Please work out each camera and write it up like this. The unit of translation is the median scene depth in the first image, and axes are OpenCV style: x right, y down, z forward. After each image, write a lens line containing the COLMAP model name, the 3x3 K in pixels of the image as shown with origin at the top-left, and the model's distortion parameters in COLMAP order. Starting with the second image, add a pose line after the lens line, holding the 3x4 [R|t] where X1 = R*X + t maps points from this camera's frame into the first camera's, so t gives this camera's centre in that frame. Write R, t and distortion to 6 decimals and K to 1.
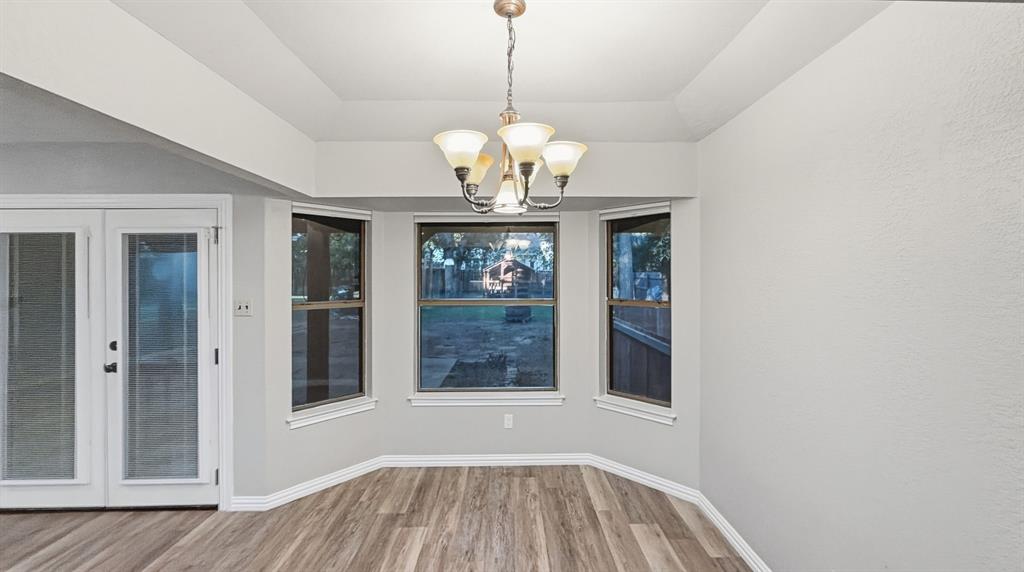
lens RADIAL K [[400.8, 0, 516.6], [0, 400.8, 276.7], [0, 0, 1]] dist [0.000320, -0.000013]
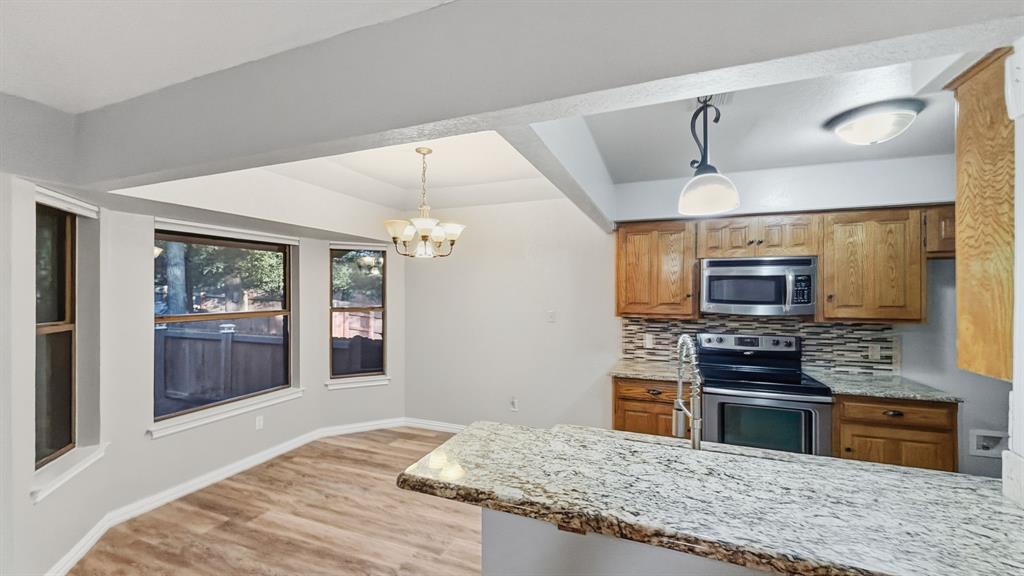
lens RADIAL K [[398.9, 0, 511.9], [0, 398.9, 290.0], [0, 0, 1]] dist [-0.000571, 0.000142]
pose [[0.376741, 0.005020, 0.926305, -0.848229], [-0.003212, 0.999986, -0.004113, 0.000558], [-0.926313, -0.001426, 0.376752, -0.053579]]
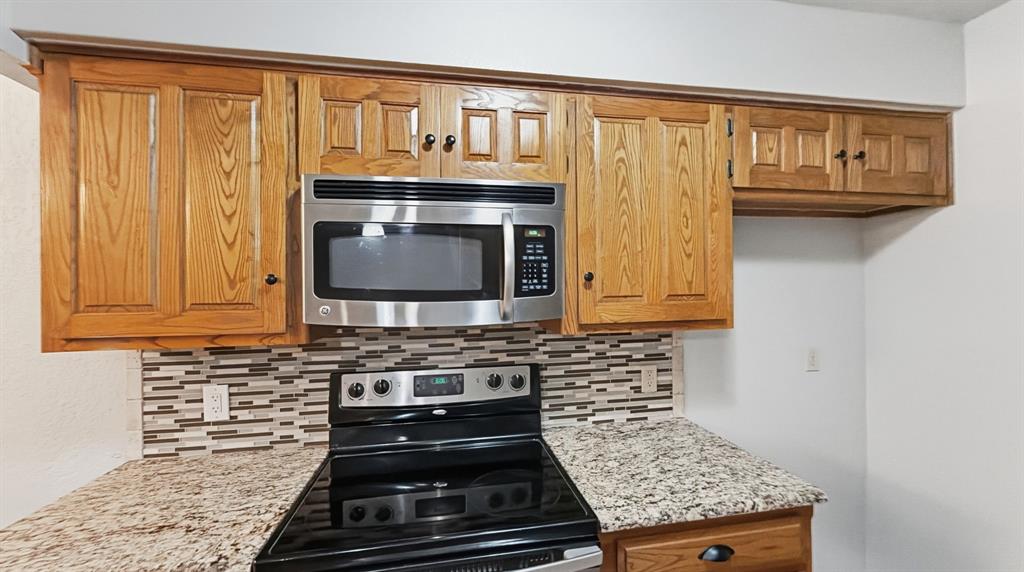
lens RADIAL K [[401.3, 0, 512.0], [0, 401.3, 286.0], [0, 0, 1]] dist [0.001412, 0.000034]
pose [[-0.146200, 0.010060, 0.989204, -0.085098], [0.014858, 0.999858, -0.007973, 0.021543], [-0.989144, 0.013532, -0.146328, -0.256974]]
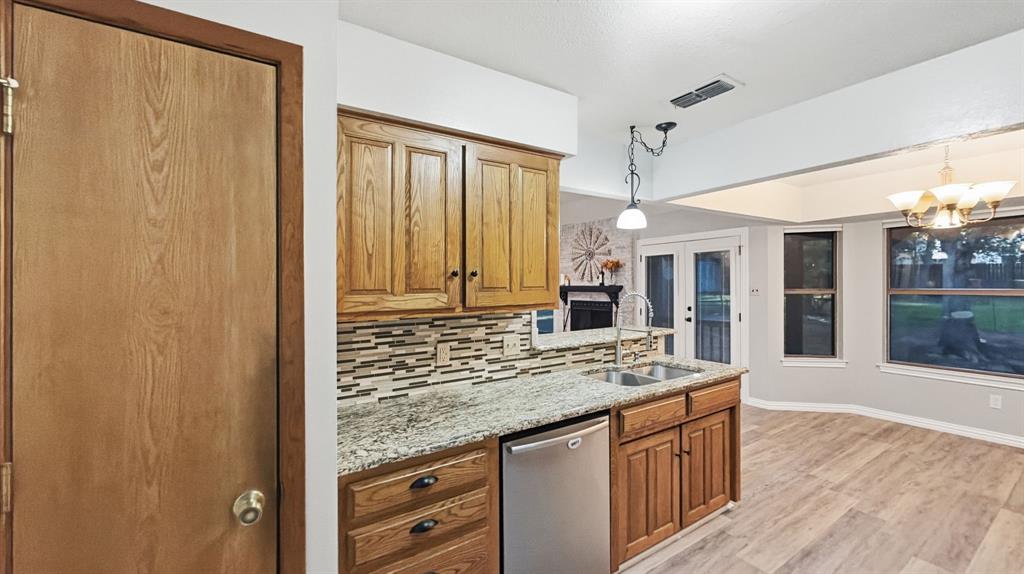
lens RADIAL K [[412.0, 0, 512.0], [0, 412.0, 287.0], [0, 0, 1]] dist [-0.000583, 0.000107]
pose [[0.532553, 0.005146, -0.846381, 0.247436], [0.011586, 0.999844, 0.013369, 0.021631], [0.846317, -0.016926, 0.532410, -0.764027]]
